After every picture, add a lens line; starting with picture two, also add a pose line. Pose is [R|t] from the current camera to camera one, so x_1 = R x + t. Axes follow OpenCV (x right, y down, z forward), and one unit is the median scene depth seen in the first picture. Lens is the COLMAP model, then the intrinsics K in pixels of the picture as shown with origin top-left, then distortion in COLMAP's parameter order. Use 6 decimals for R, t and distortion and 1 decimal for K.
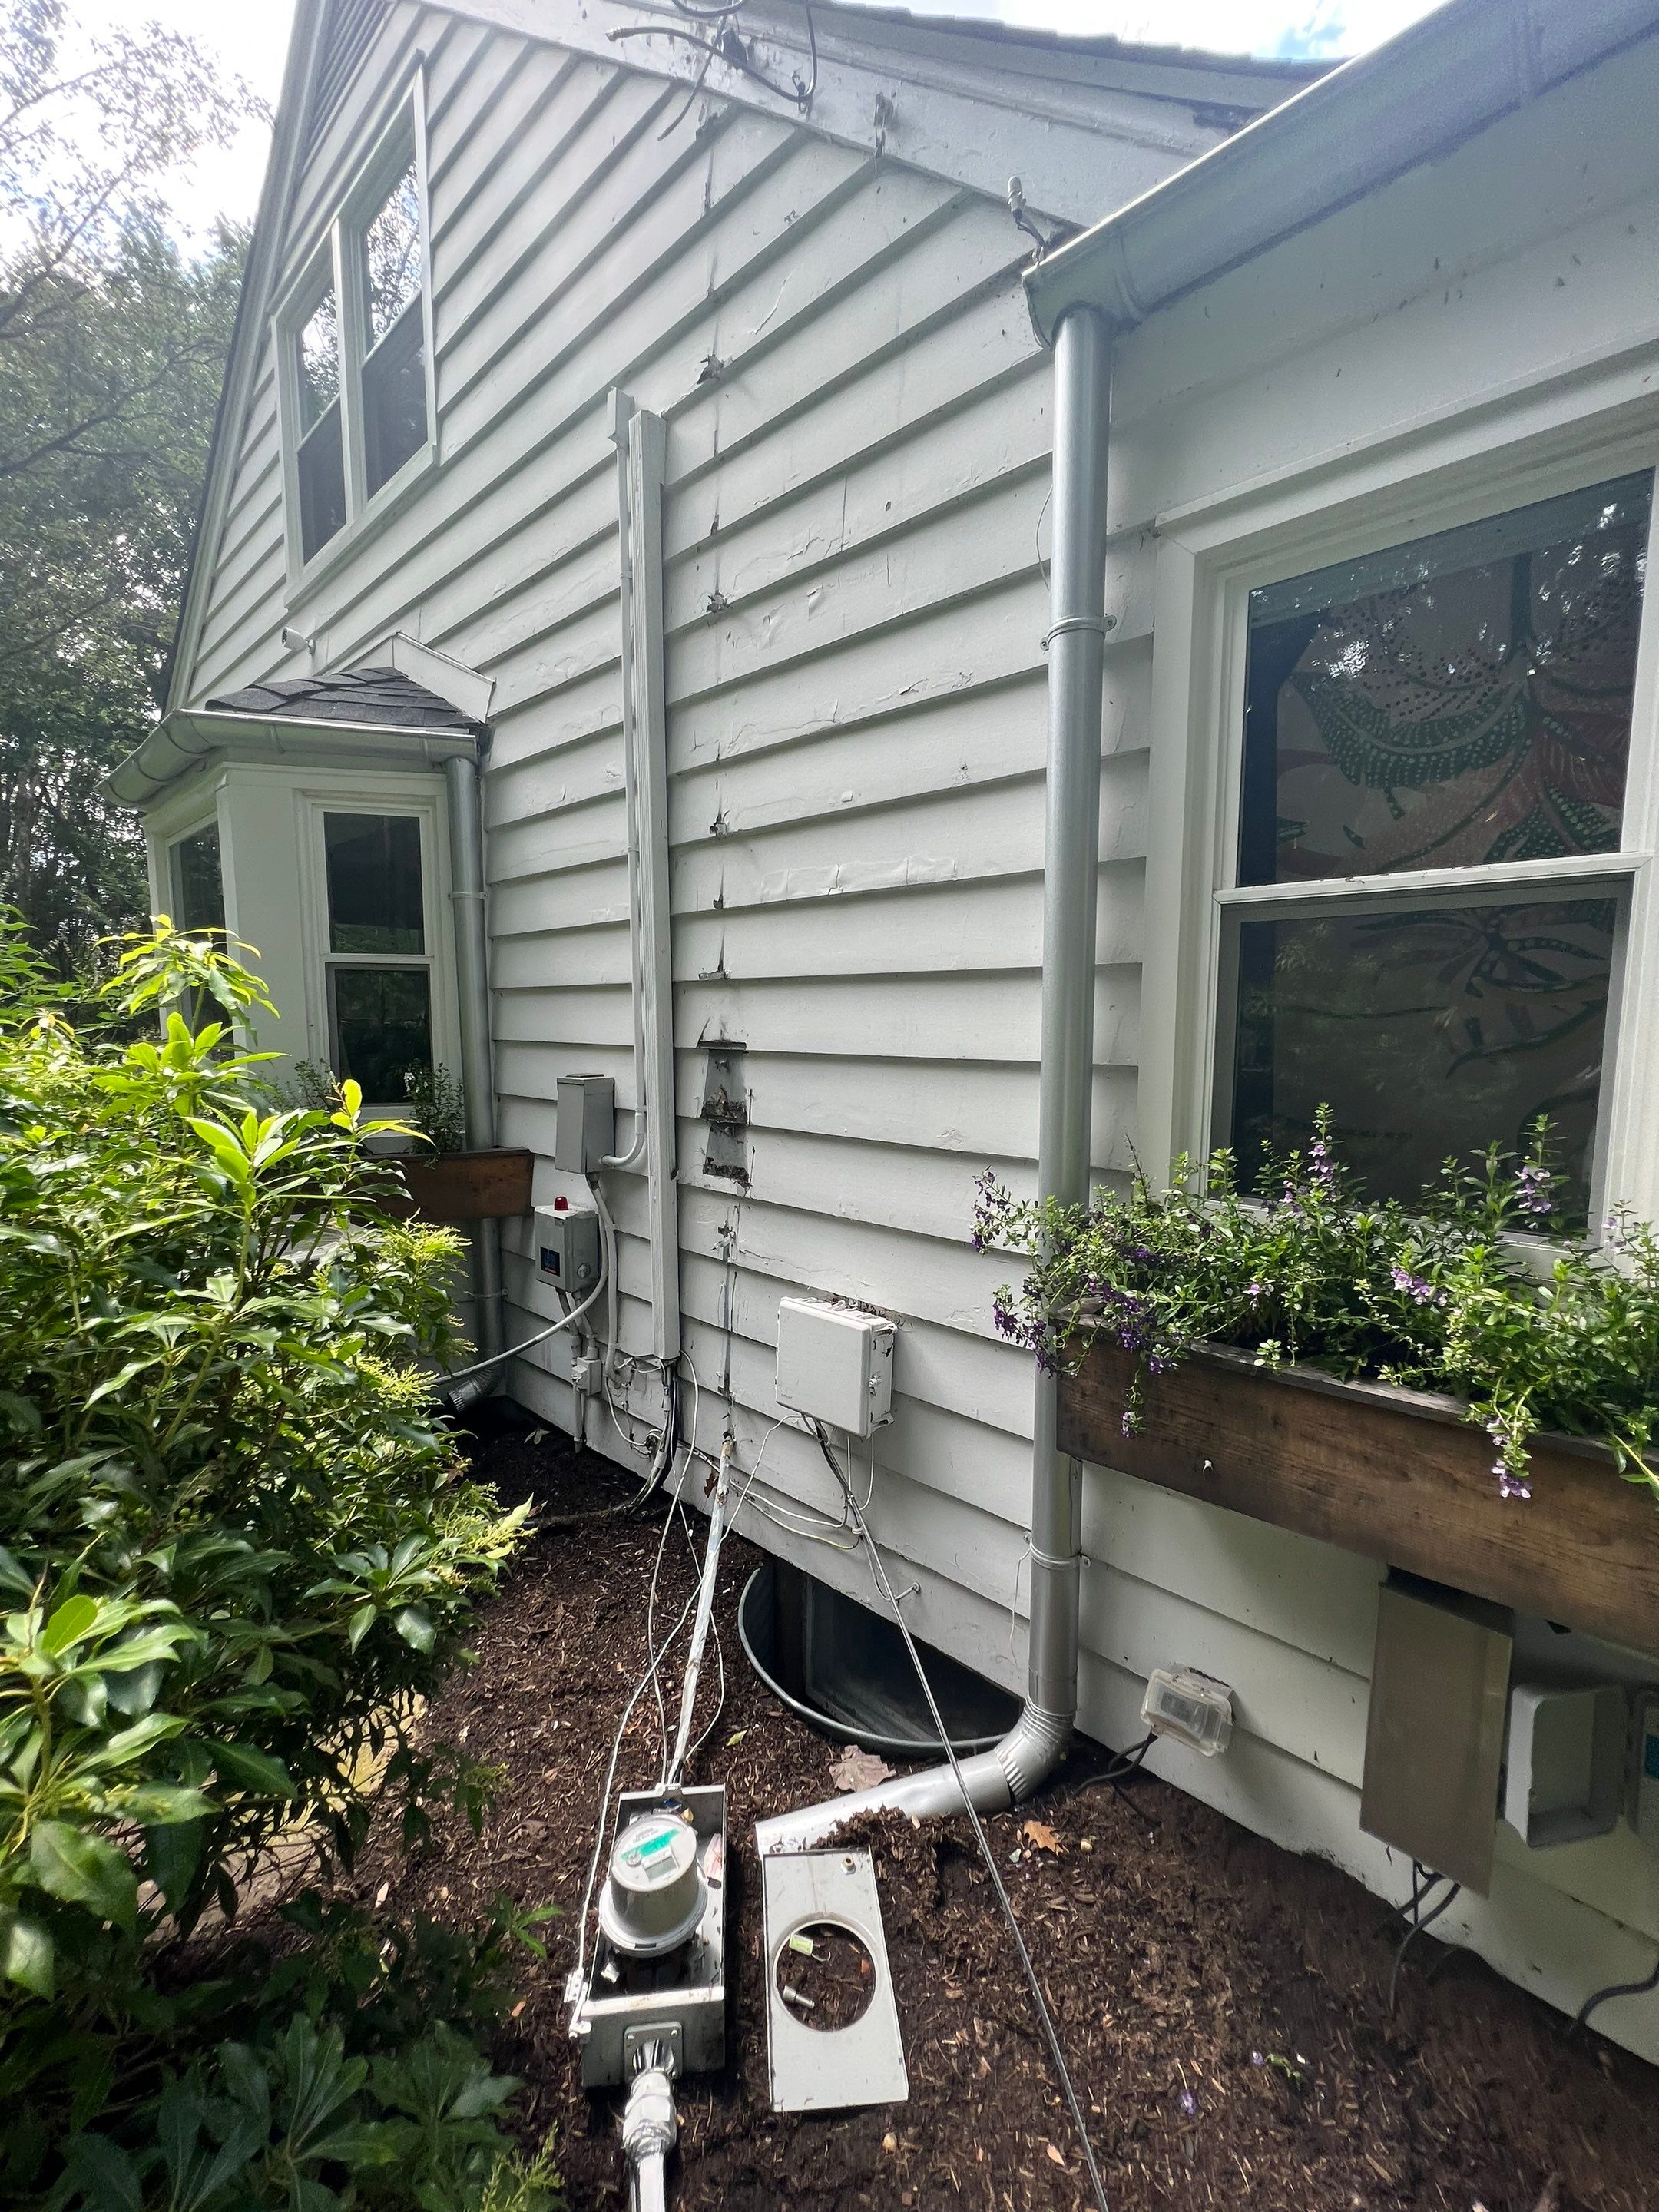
lens RADIAL K [[876.4, 0, 833.5], [0, 876.4, 1111.3], [0, 0, 1]] dist [-0.001651, 0.000666]
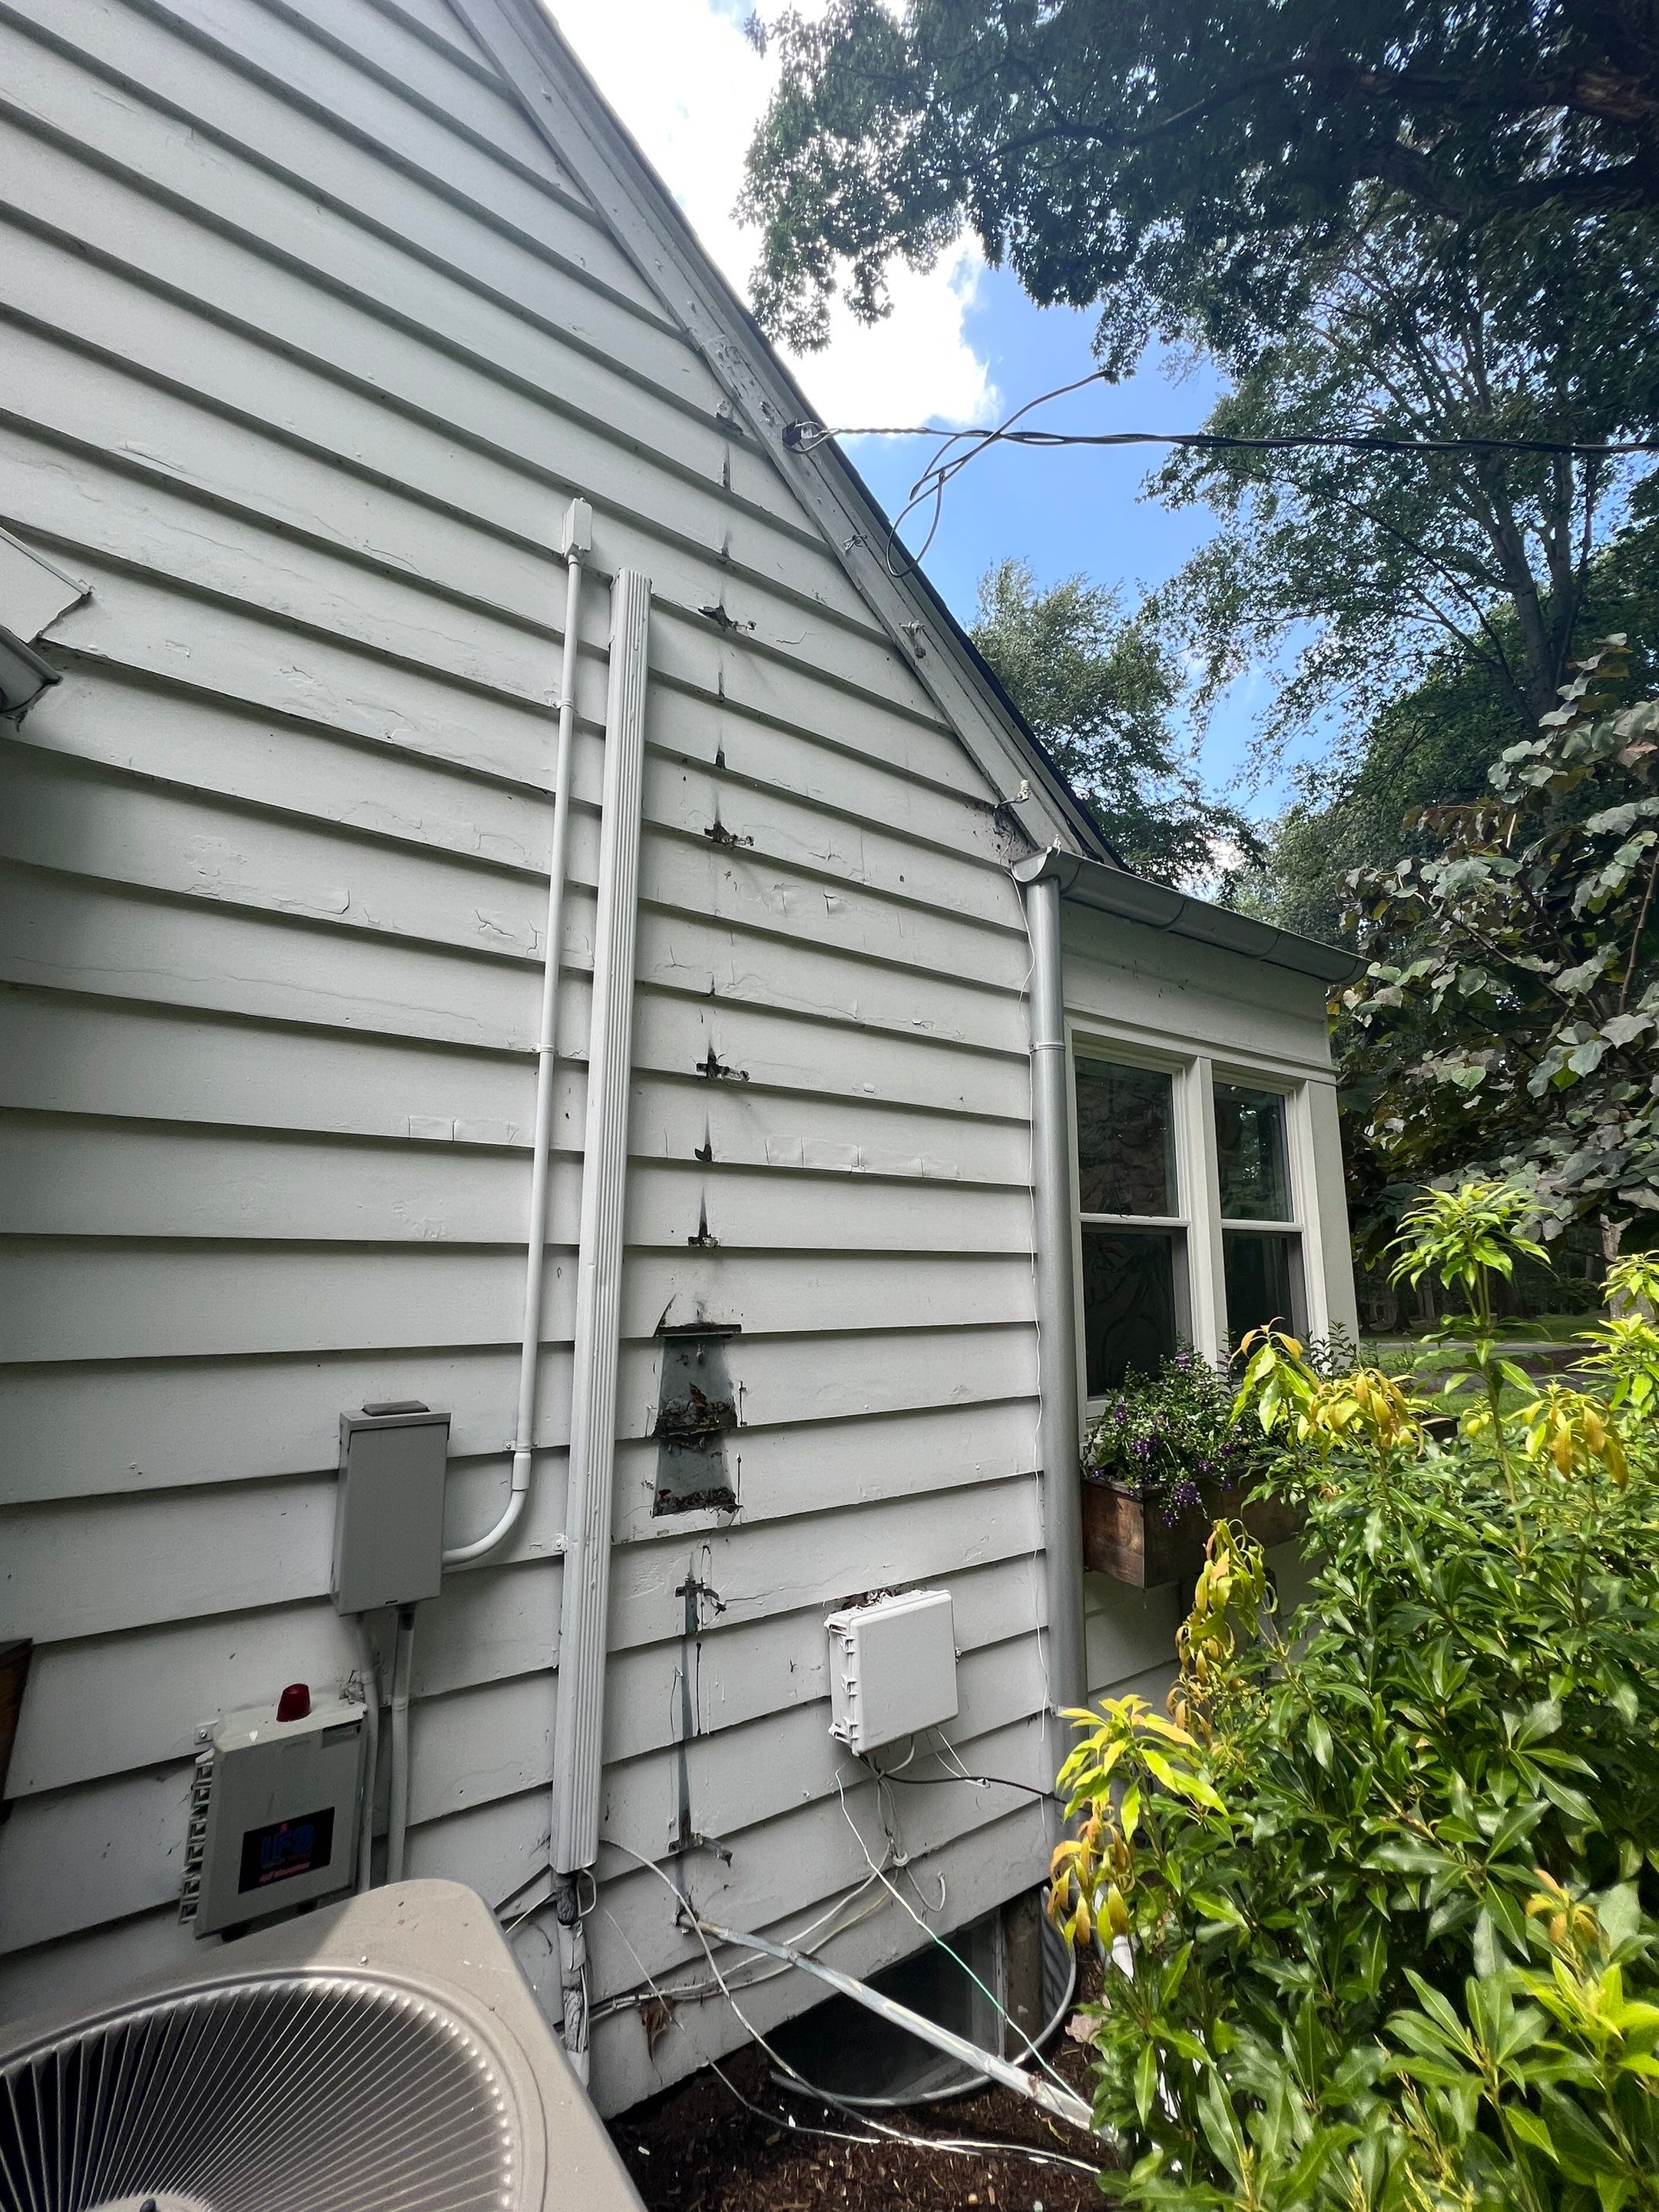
lens RADIAL K [[938.5, 0, 829.5], [0, 938.5, 1106.0], [0, 0, 1]] dist [-0.004206, -0.000166]
pose [[0.214783, 0.162434, 0.963060, -1.008333], [0.097492, 0.977582, -0.186626, -0.110230], [-0.971784, 0.133975, 0.194131, 0.741370]]
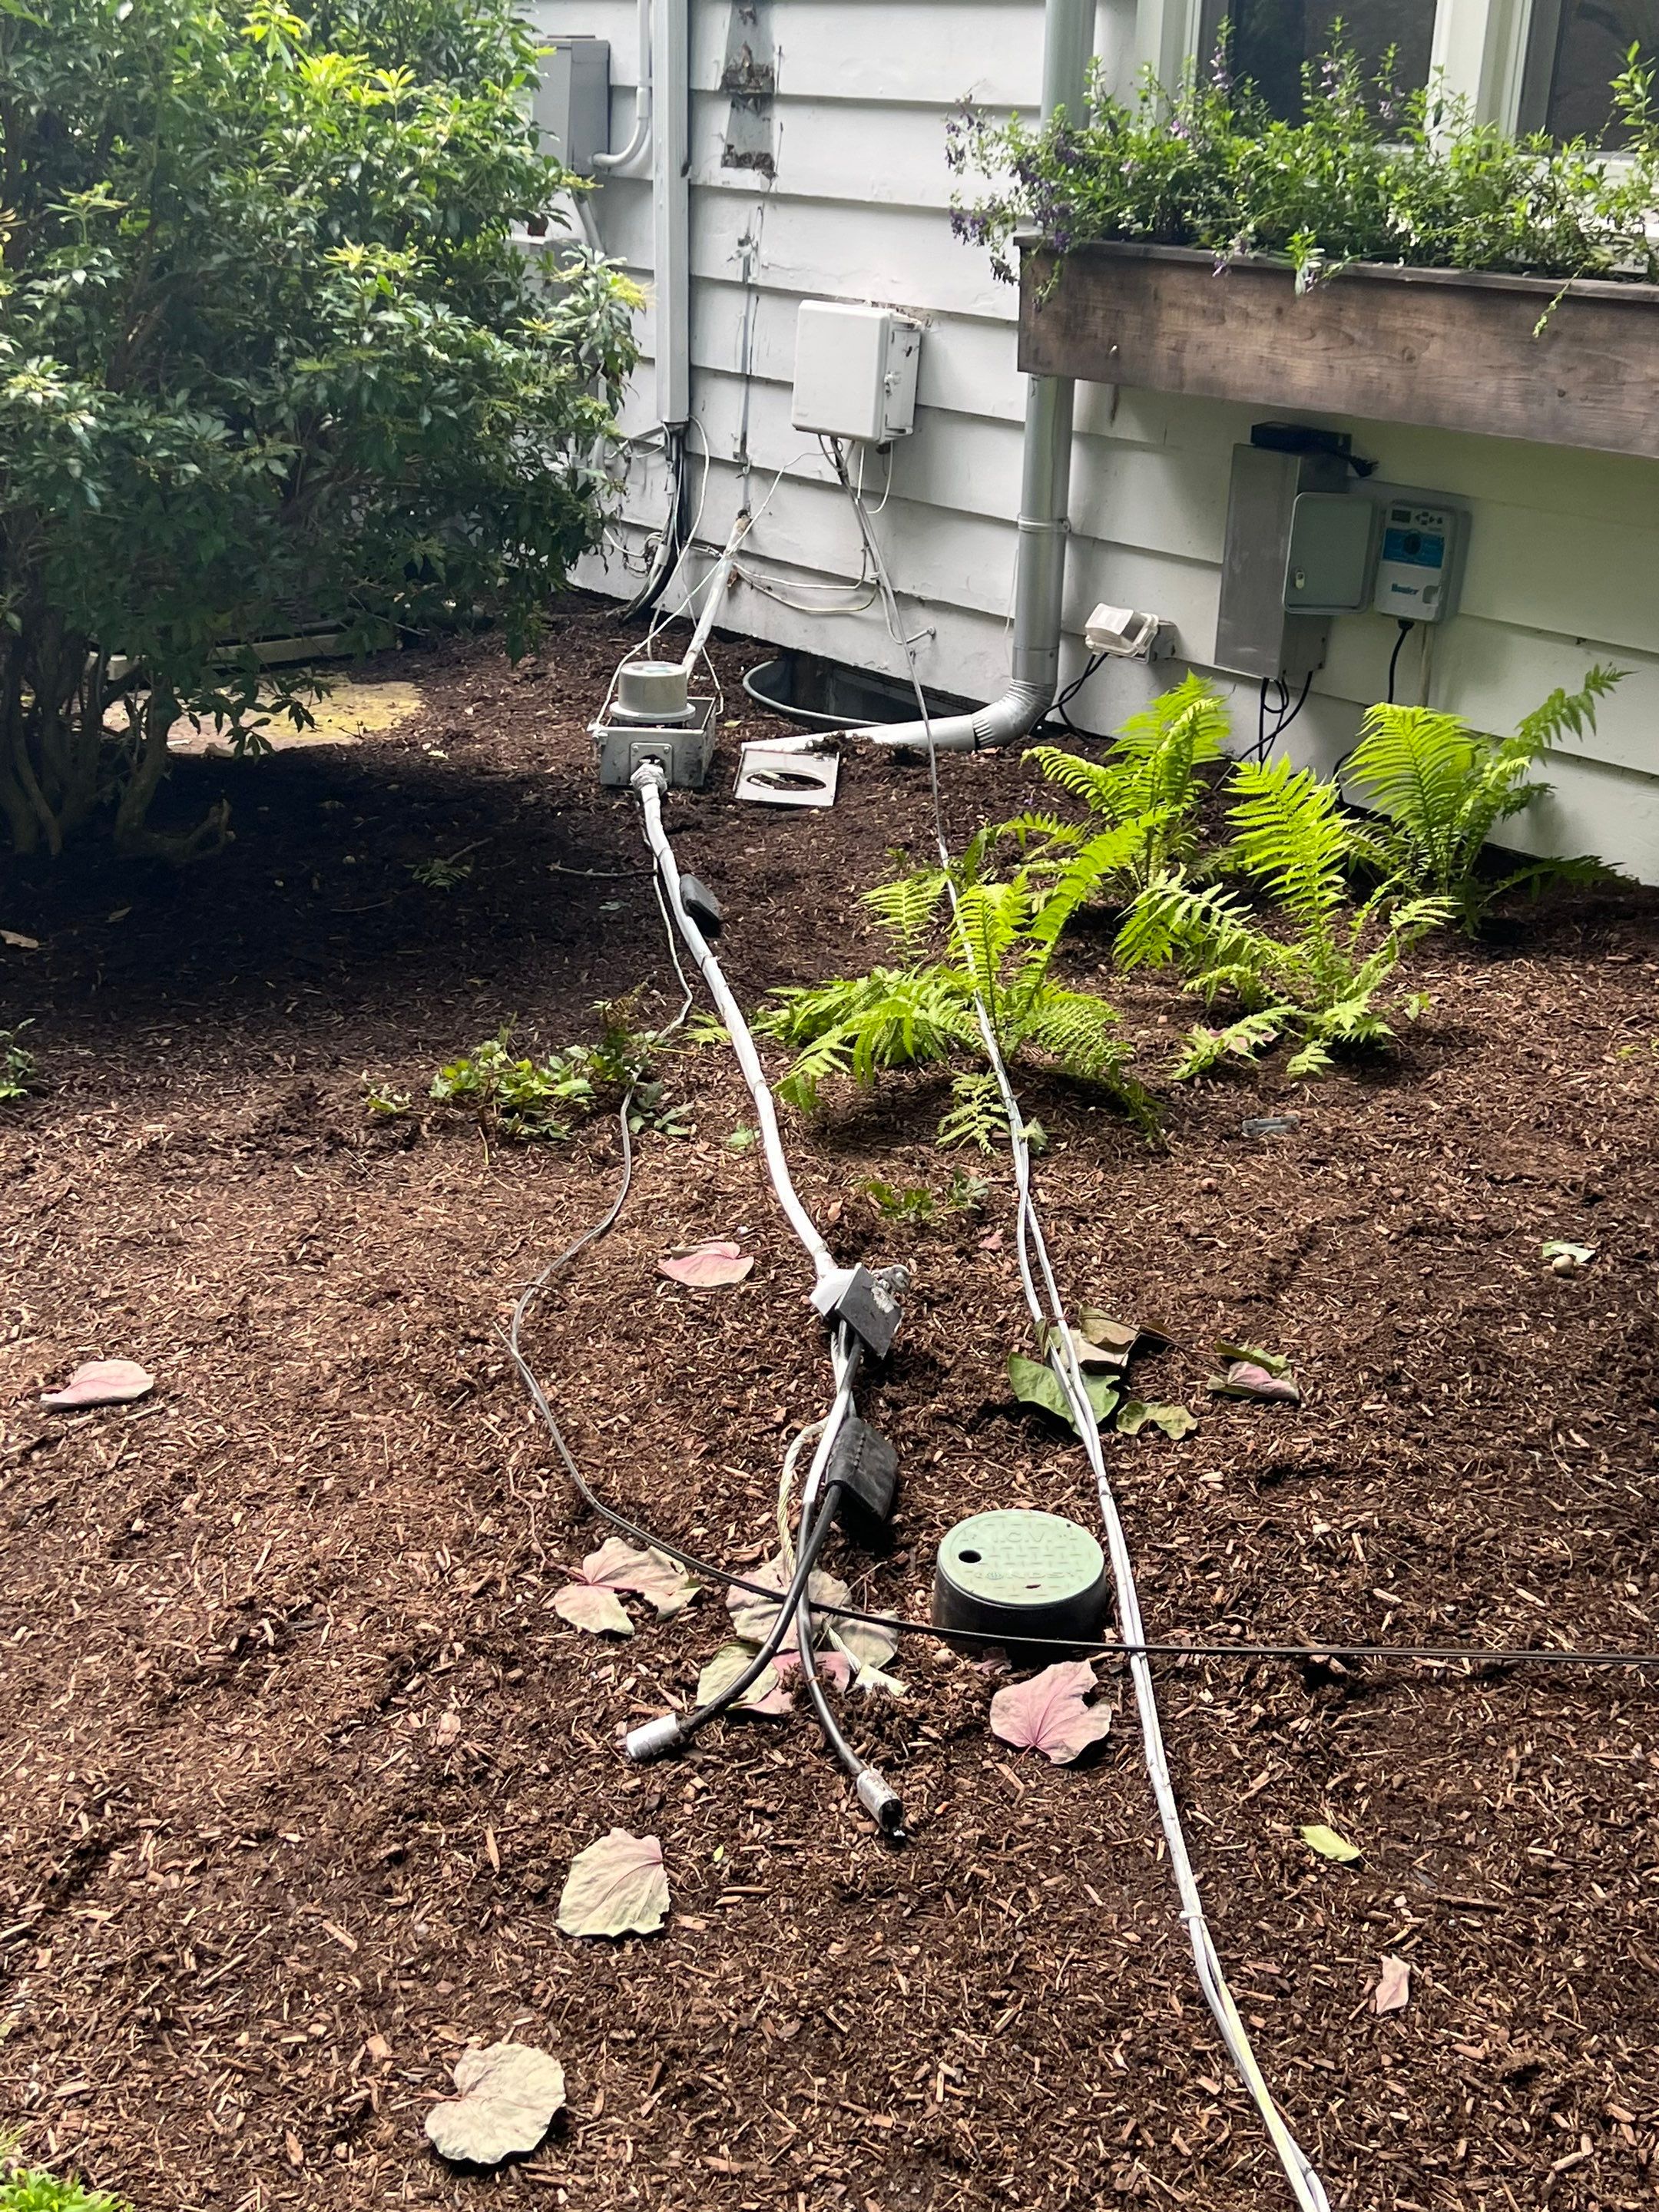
lens RADIAL K [[2615.7, 0, 804.1], [0, 2615.7, 1106.2], [0, 0, 1]] dist [0.147538, -0.270742]
pose [[0.988563, 0.073203, -0.131852, 0.337107], [-0.035020, 0.961820, 0.271433, 0.259820], [0.146688, -0.263711, 0.953383, -1.666004]]
